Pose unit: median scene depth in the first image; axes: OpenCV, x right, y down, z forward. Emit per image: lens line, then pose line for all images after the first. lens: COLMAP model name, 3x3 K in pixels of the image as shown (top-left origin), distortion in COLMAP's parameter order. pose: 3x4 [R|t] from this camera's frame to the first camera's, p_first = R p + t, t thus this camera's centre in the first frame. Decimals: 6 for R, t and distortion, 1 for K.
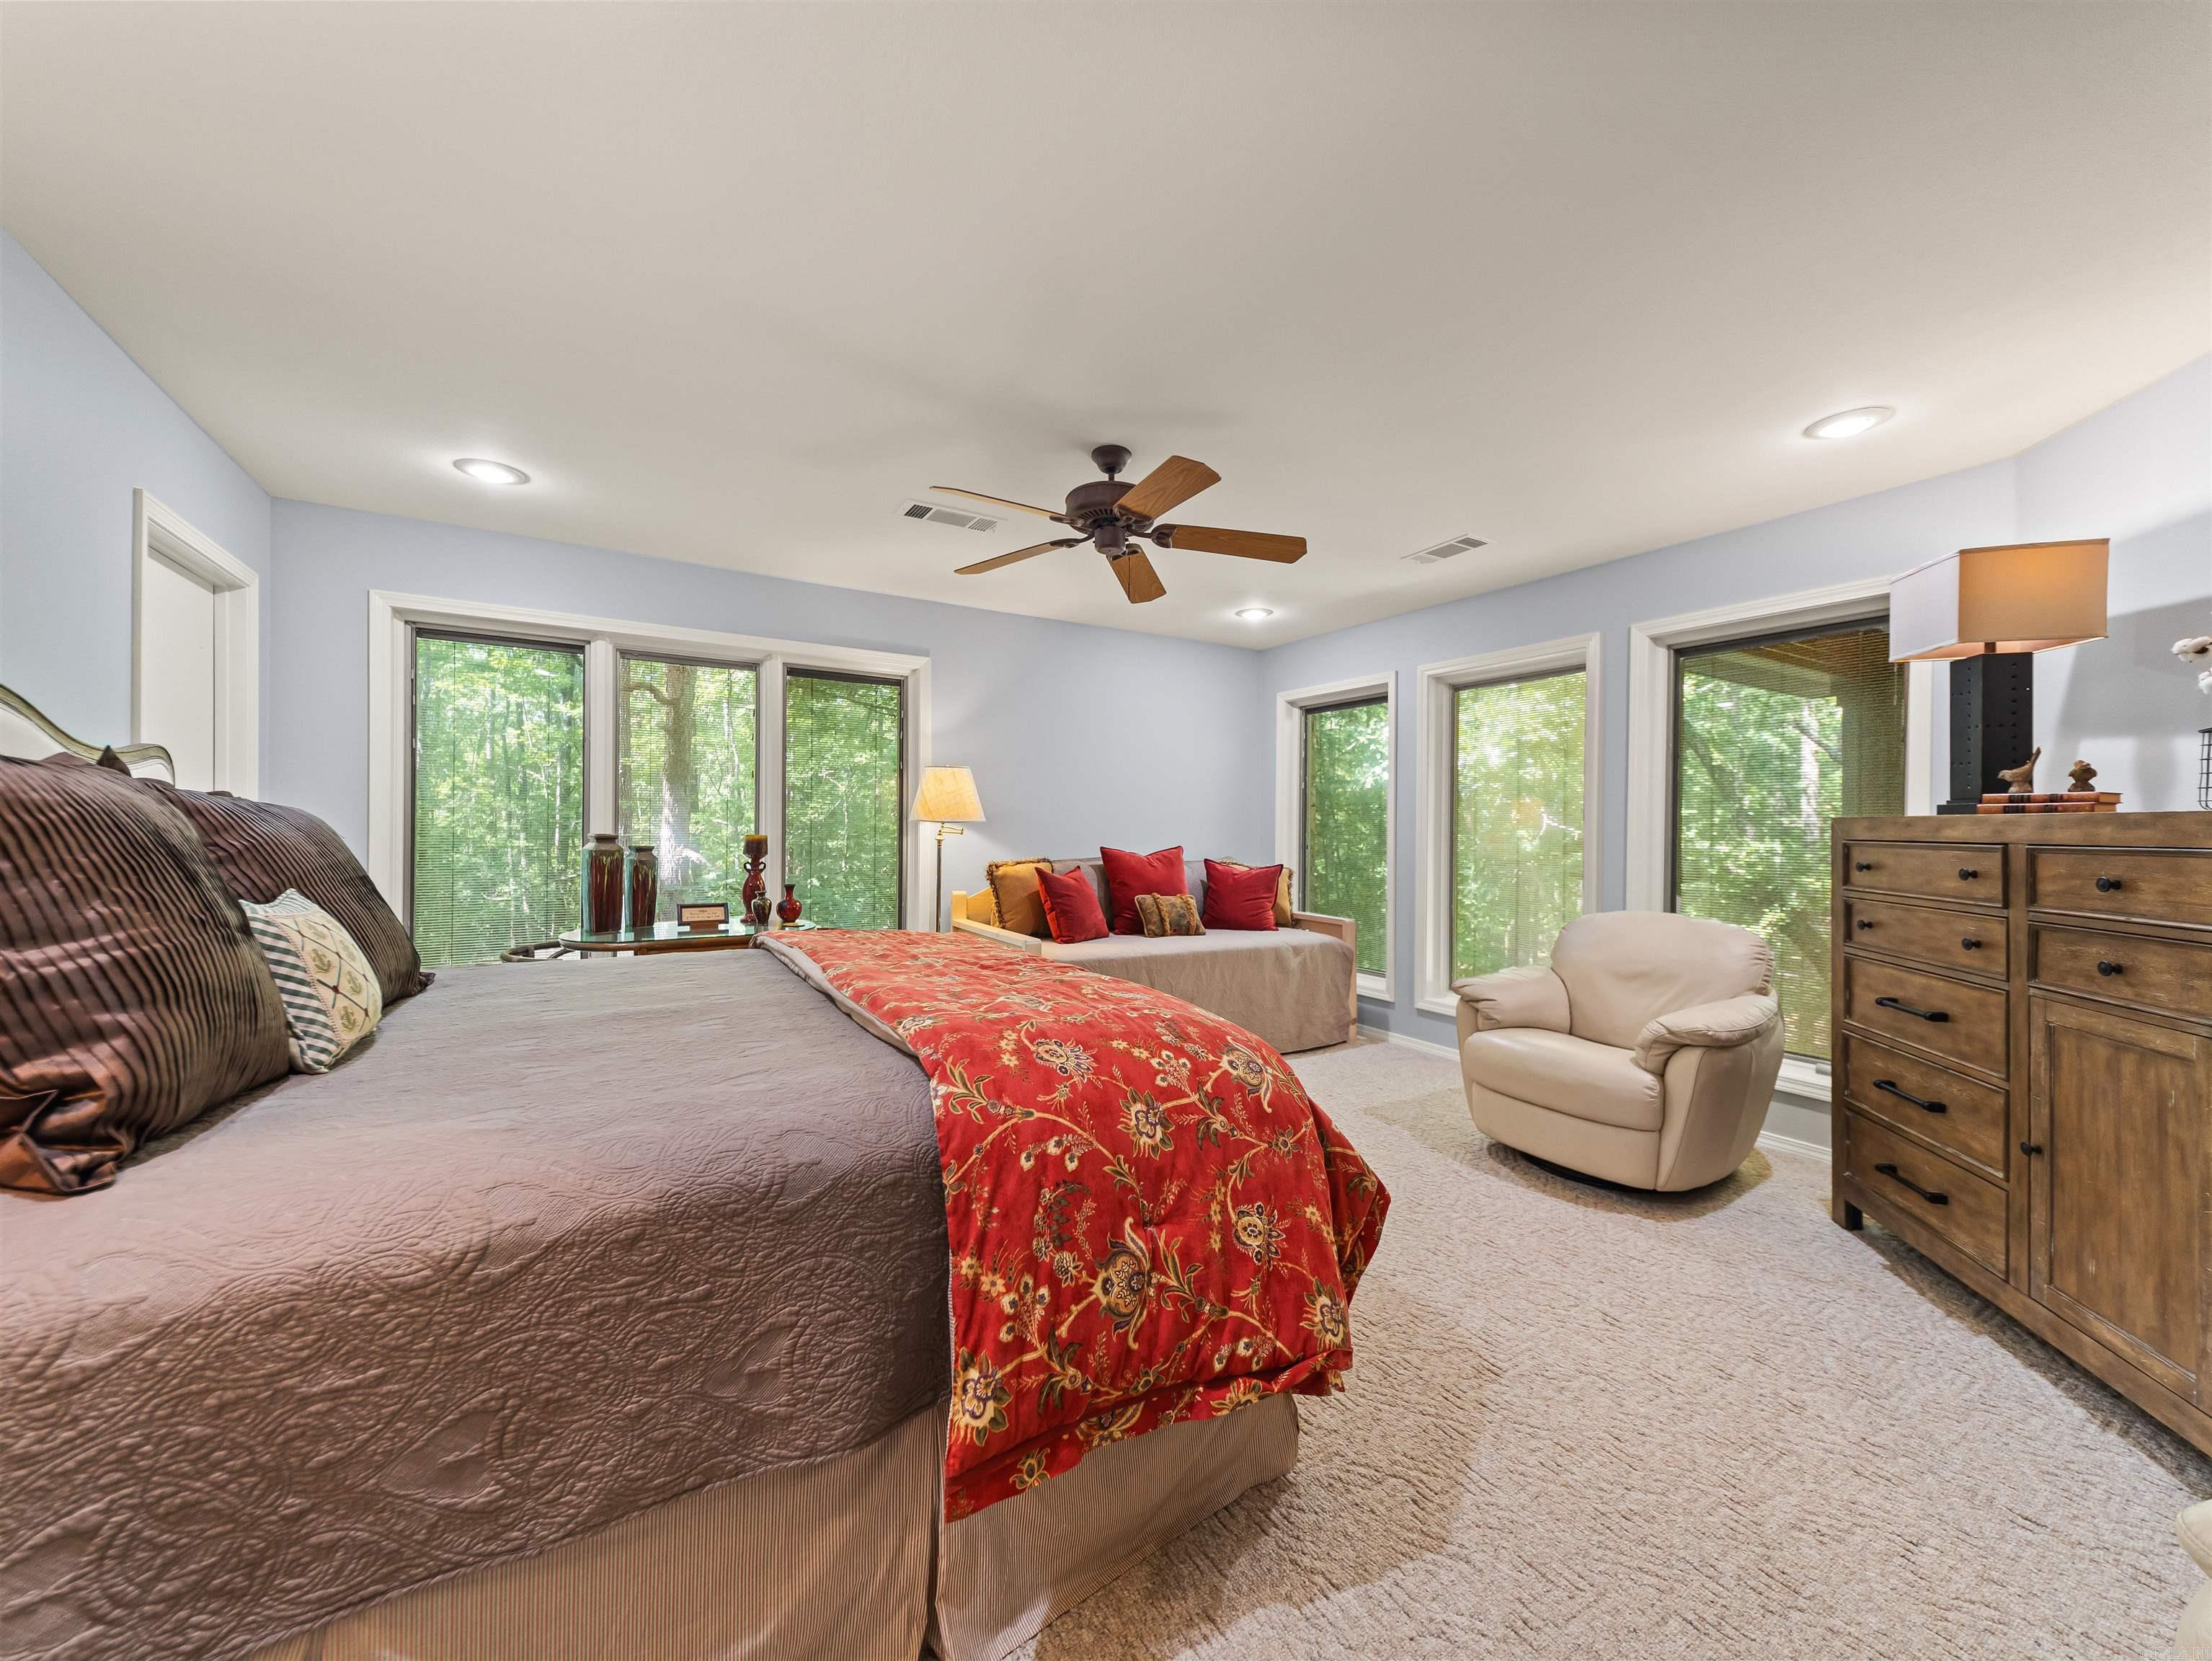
lens RADIAL K [[854.2, 0, 1106.0], [0, 854.2, 829.7], [0, 0, 1]] dist [0.025349, -0.006260]
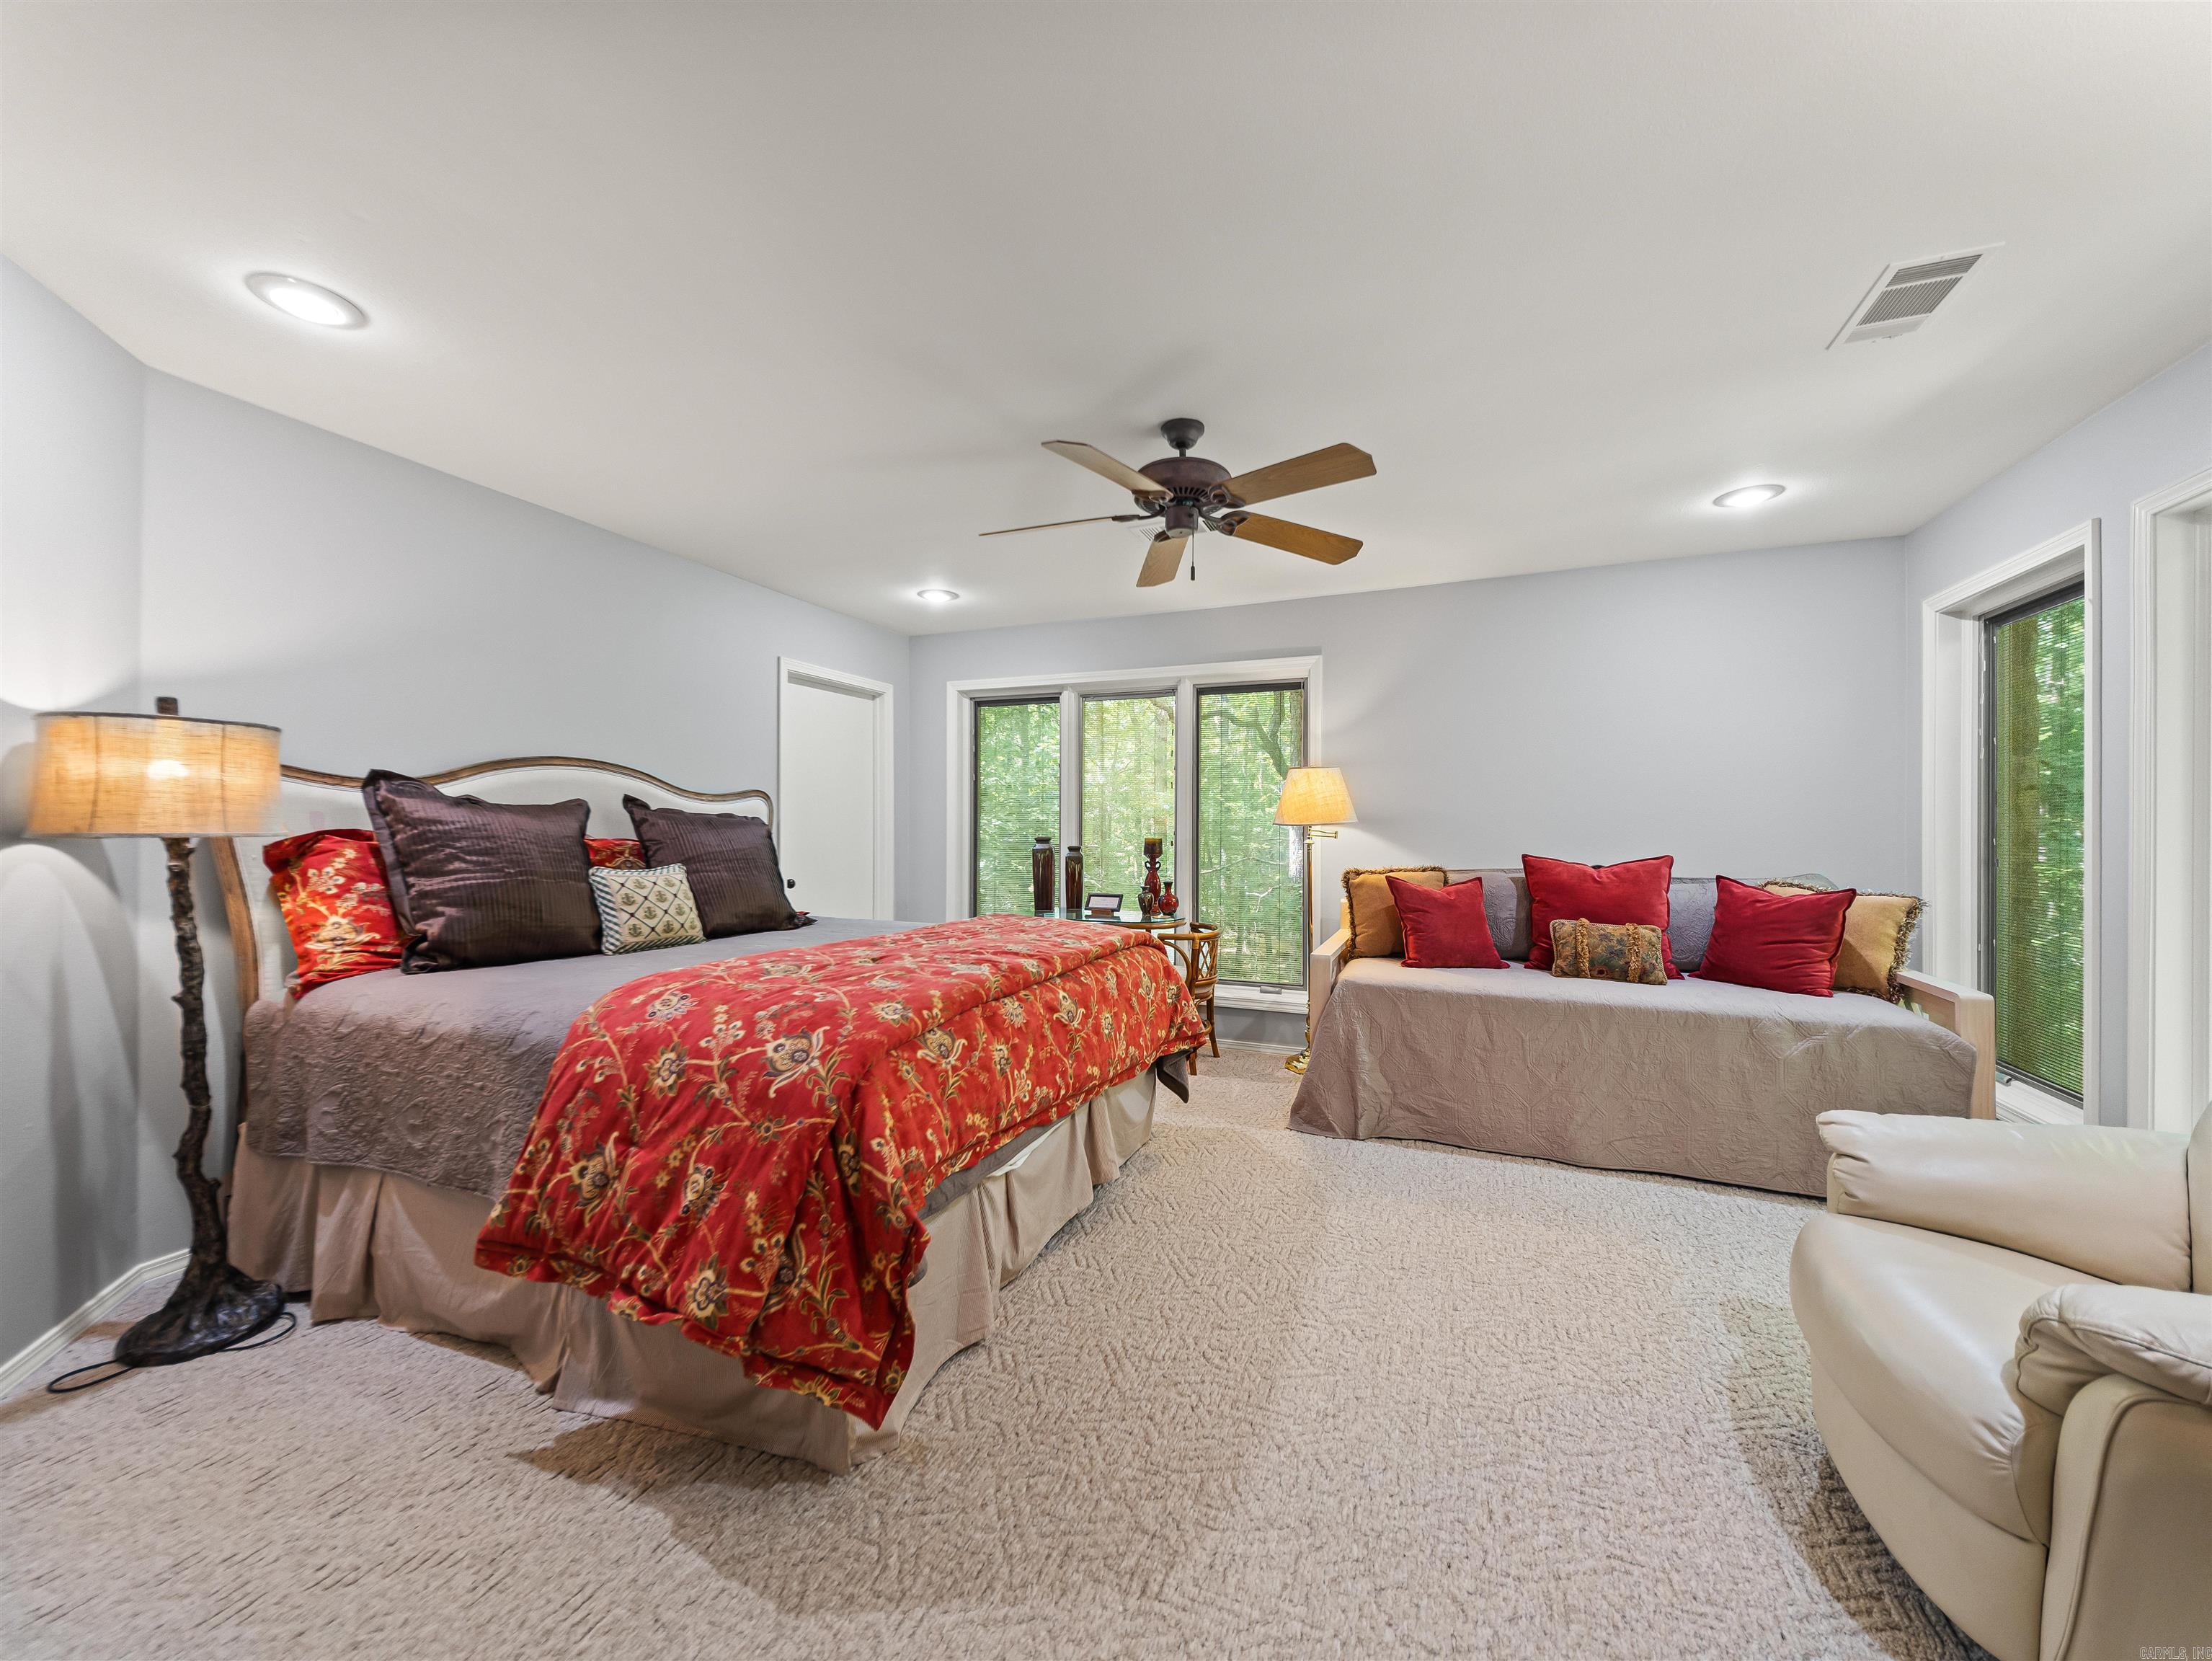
lens RADIAL K [[854.2, 0, 1102.8], [0, 854.2, 827.9], [0, 0, 1]] dist [0.025349, -0.006260]
pose [[0.597739, -0.007946, -0.801651, 0.536179], [0.001171, 0.999958, -0.009038, 0.003147], [0.801690, 0.004463, 0.597724, 0.288775]]
